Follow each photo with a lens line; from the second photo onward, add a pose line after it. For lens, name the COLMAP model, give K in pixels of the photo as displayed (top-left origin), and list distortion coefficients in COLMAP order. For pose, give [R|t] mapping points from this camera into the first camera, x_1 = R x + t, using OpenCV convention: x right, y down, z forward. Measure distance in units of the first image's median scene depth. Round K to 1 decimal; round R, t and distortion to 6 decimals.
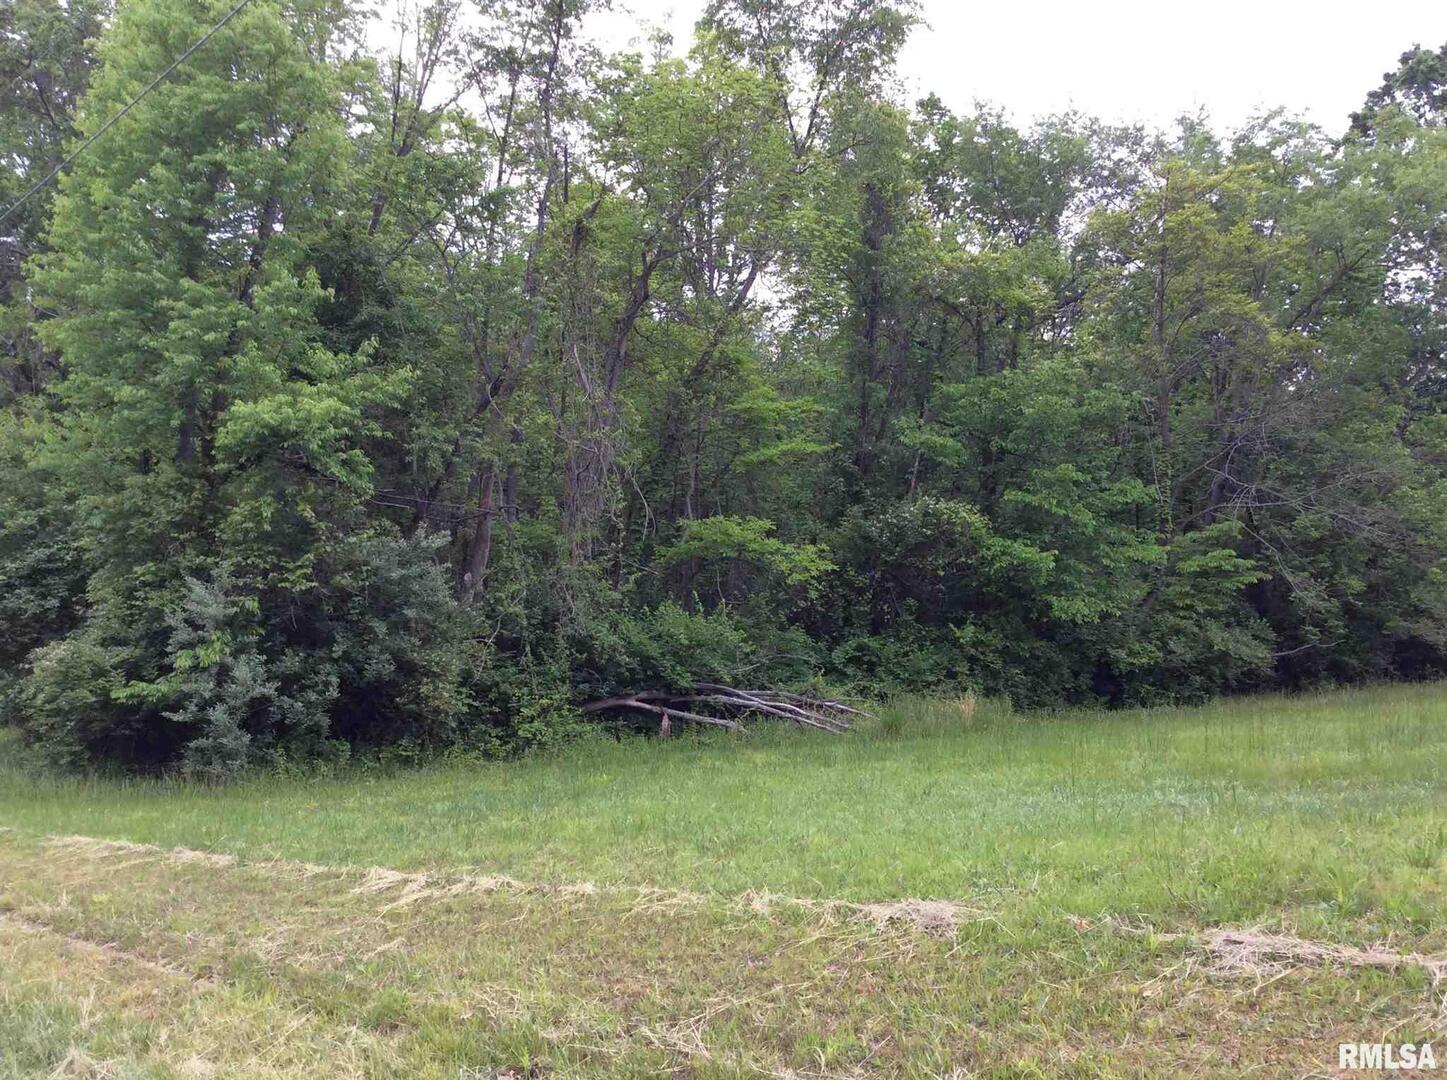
lens RADIAL K [[1295.8, 0, 681.3], [0, 1295.8, 540.4], [0, 0, 1]] dist [0.162475, -0.297209]
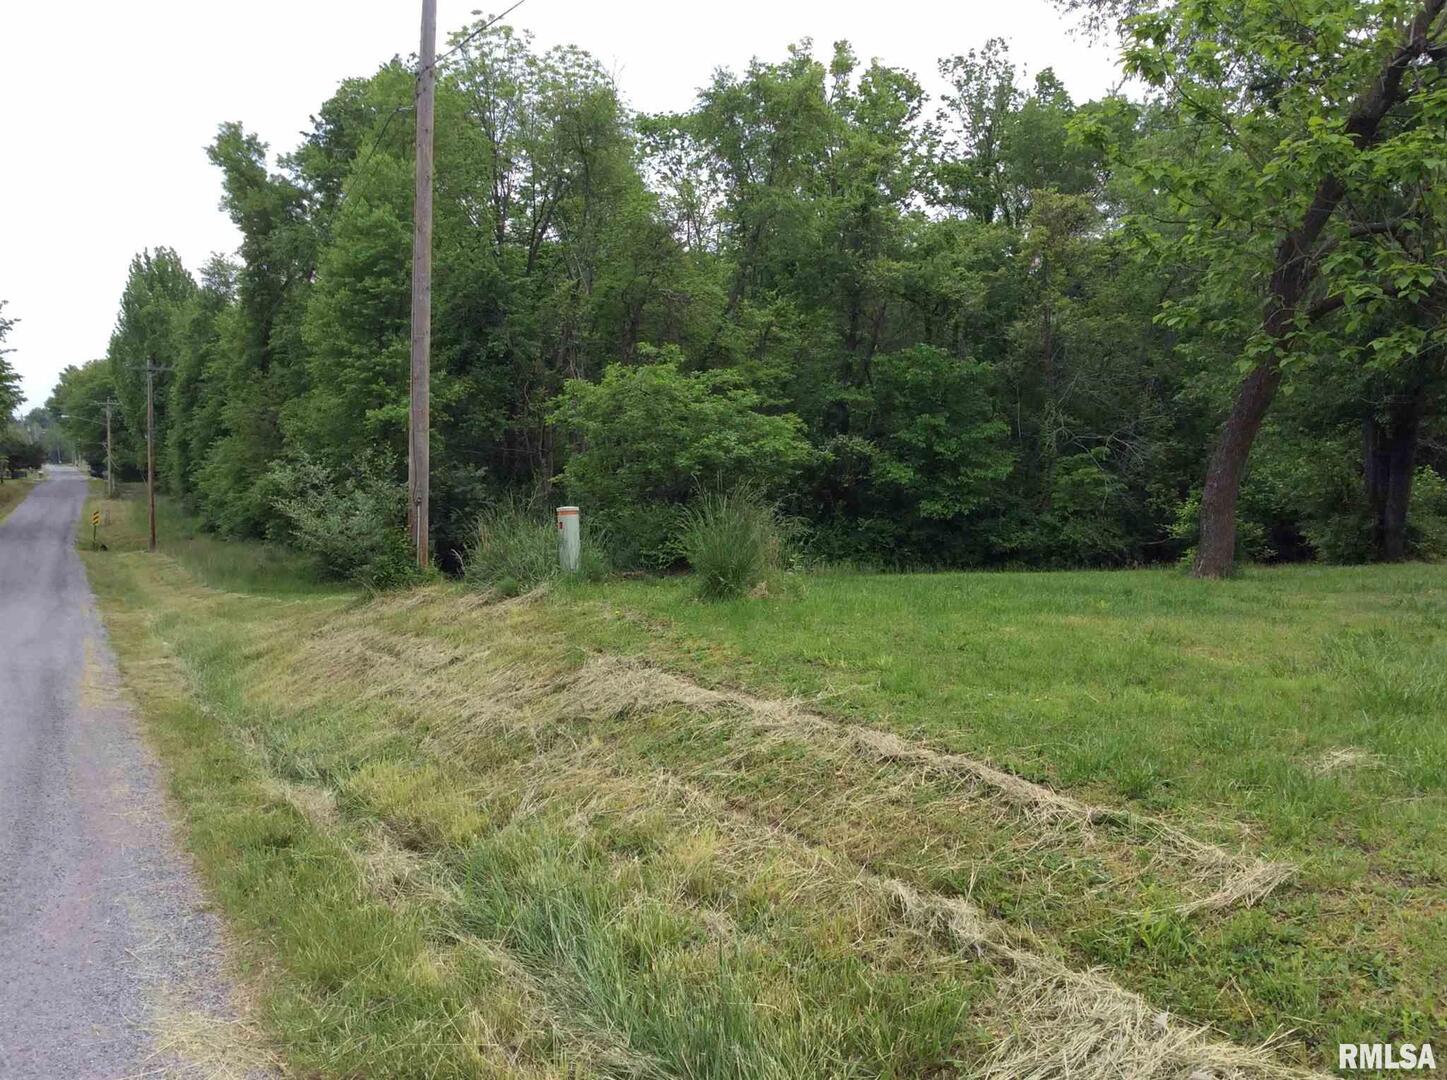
lens RADIAL K [[1295.8, 0, 681.3], [0, 1295.8, 540.4], [0, 0, 1]] dist [0.162475, -0.297209]
pose [[0.950048, 0.023353, -0.311230, 0.753604], [0.006818, 0.995406, 0.095500, -0.087859], [0.312031, -0.092851, 0.945524, -0.803845]]
